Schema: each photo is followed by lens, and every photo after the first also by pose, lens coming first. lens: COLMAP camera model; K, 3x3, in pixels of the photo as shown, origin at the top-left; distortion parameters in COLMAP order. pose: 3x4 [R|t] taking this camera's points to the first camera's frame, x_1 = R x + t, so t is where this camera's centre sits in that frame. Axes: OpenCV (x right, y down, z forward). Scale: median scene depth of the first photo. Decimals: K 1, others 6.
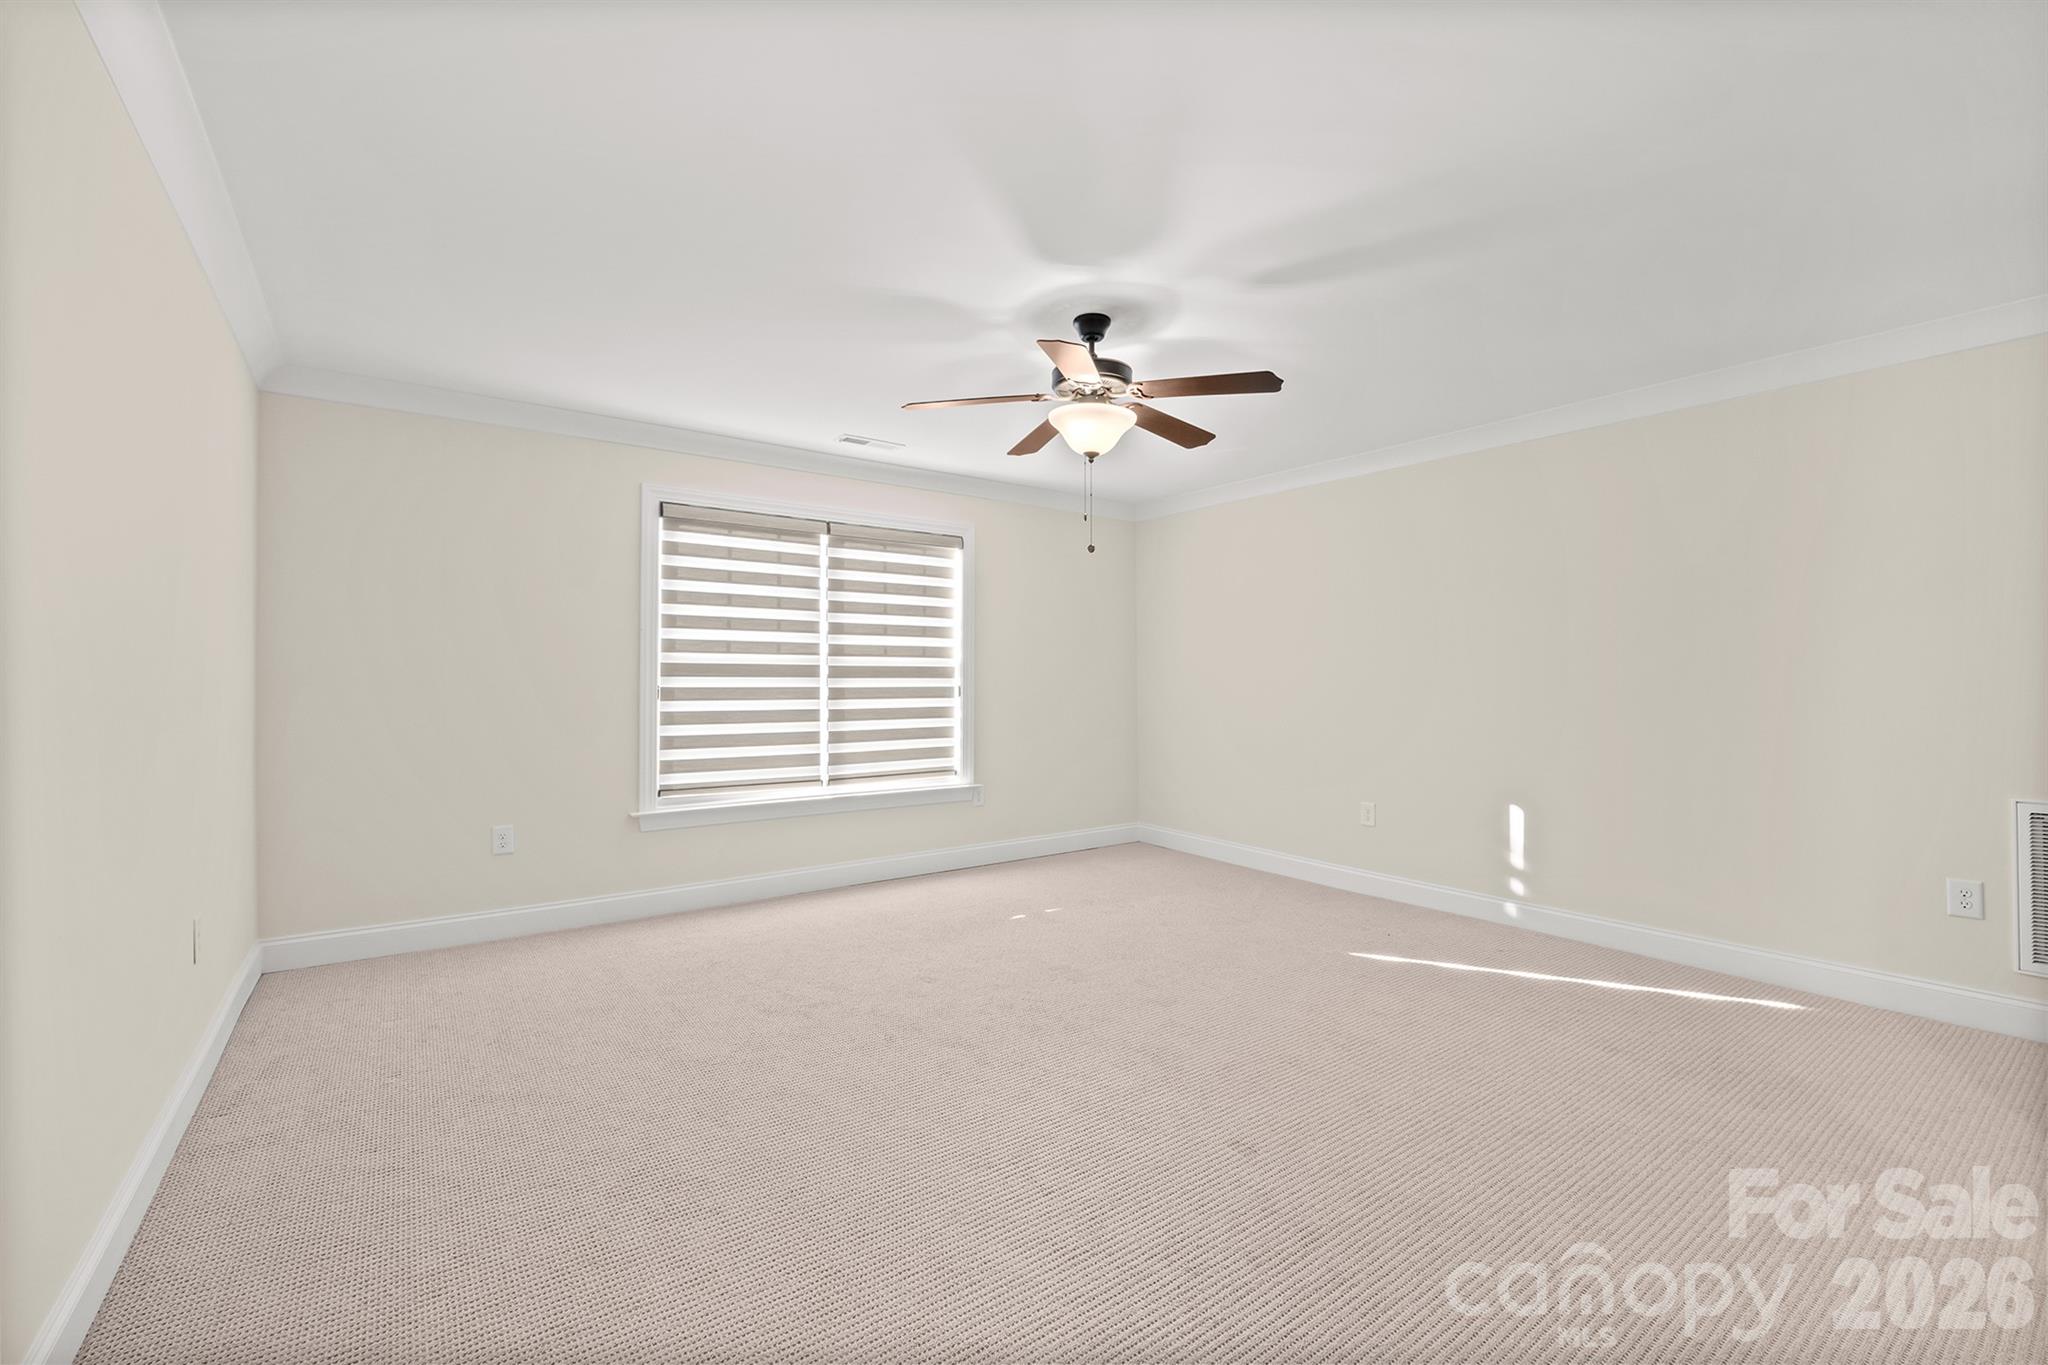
lens RADIAL K [[860.0, 0, 1012.5], [0, 860.0, 684.6], [0, 0, 1]] dist [-0.007637, -0.000507]
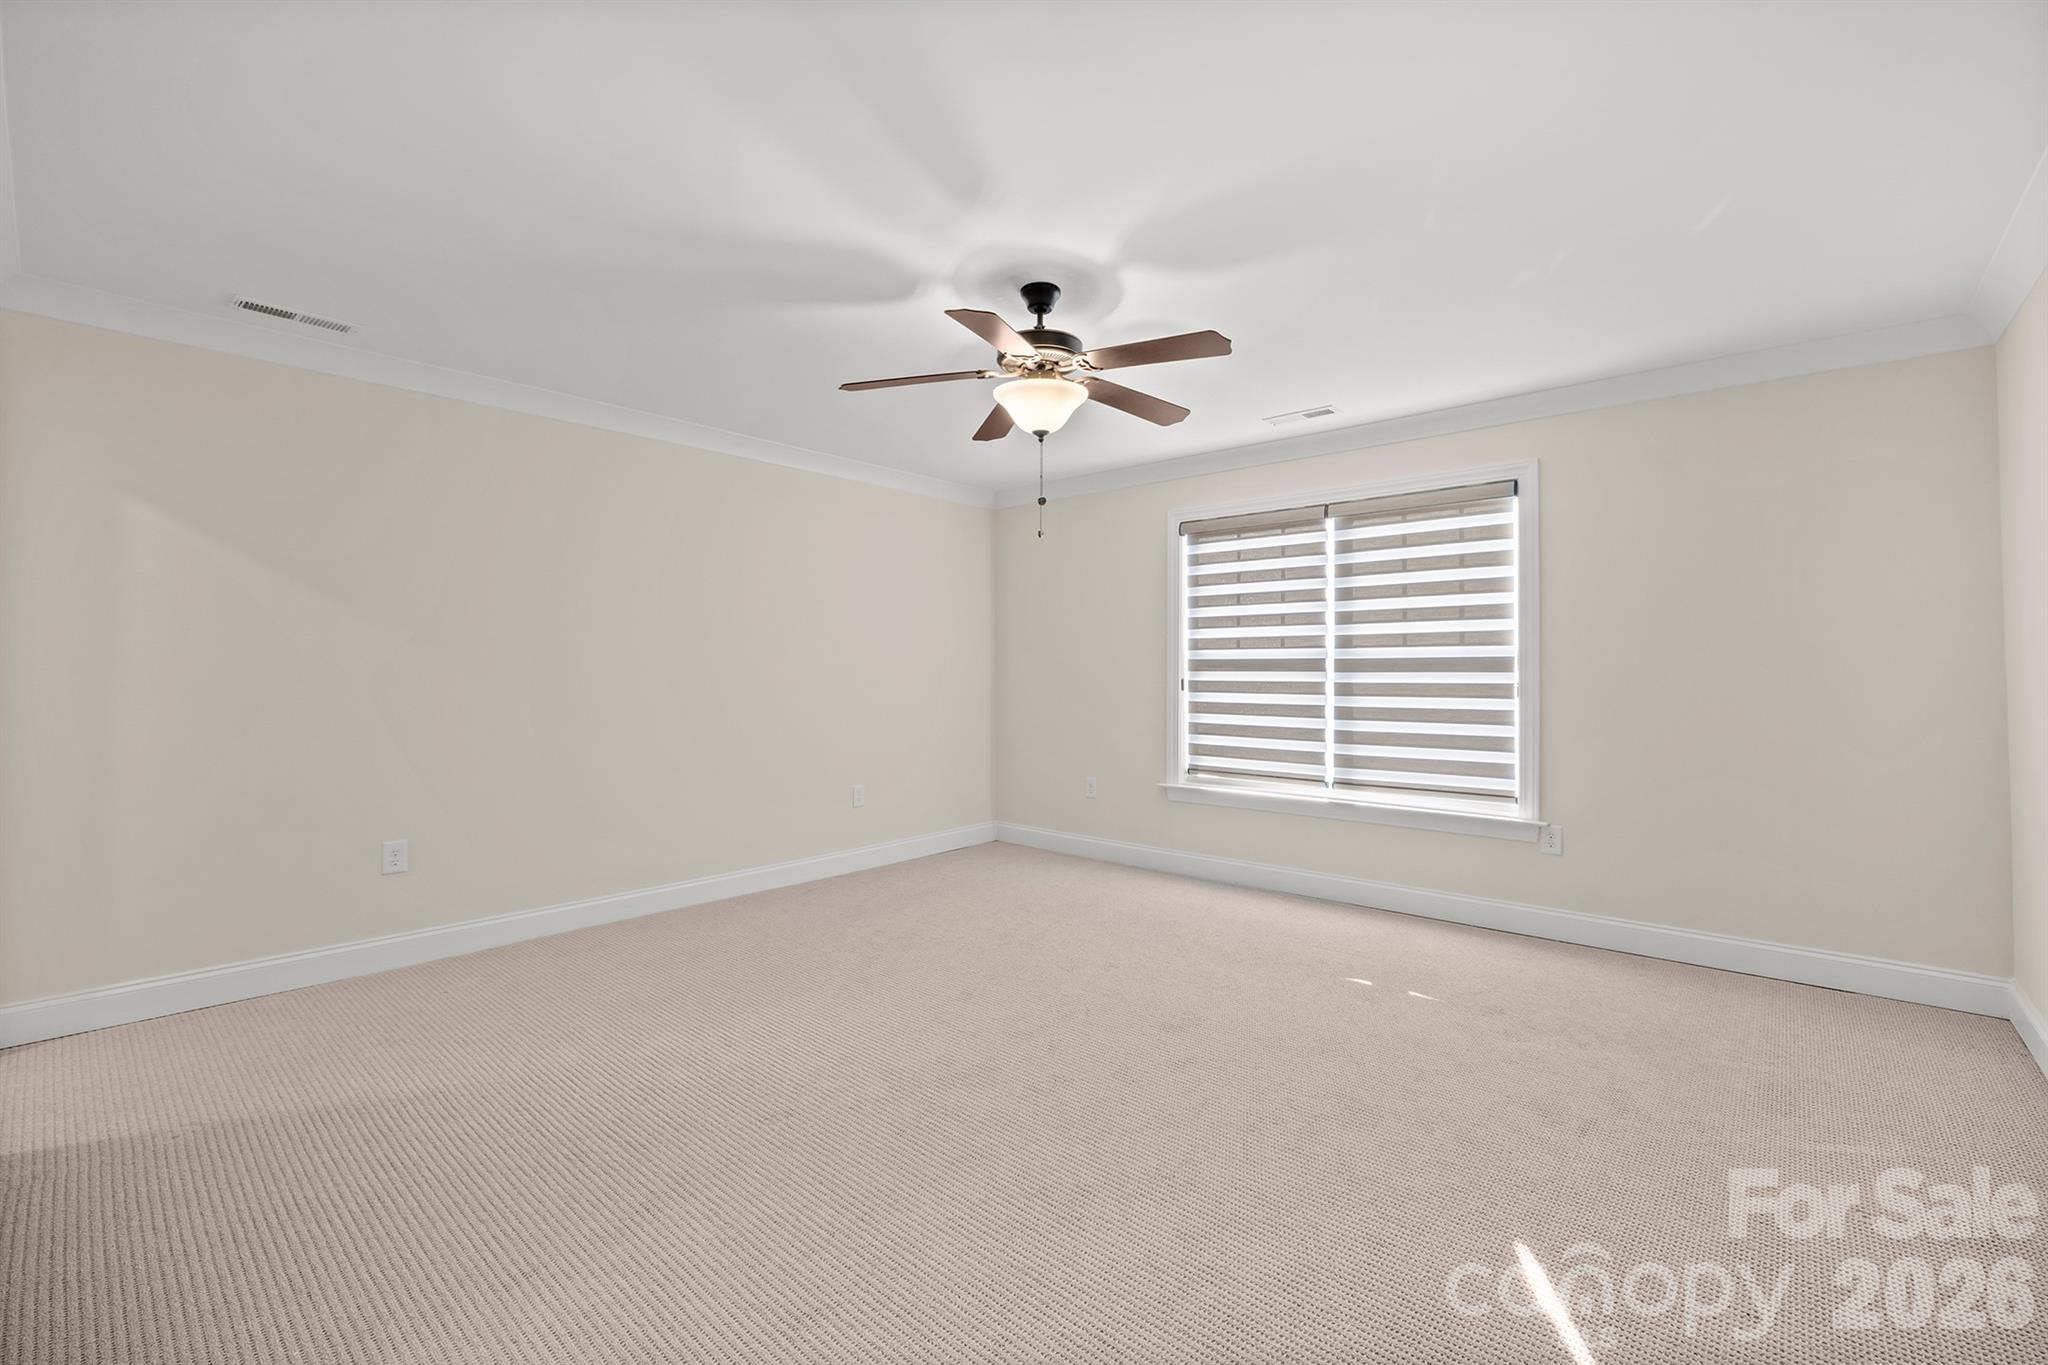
lens RADIAL K [[860.0, 0, 1013.8], [0, 860.0, 680.6], [0, 0, 1]] dist [-0.007637, -0.000507]
pose [[0.214643, 0.006559, -0.976671, 0.615001], [-0.008917, 0.999949, 0.004755, 0.000052], [0.976652, 0.007688, 0.214690, 0.465580]]
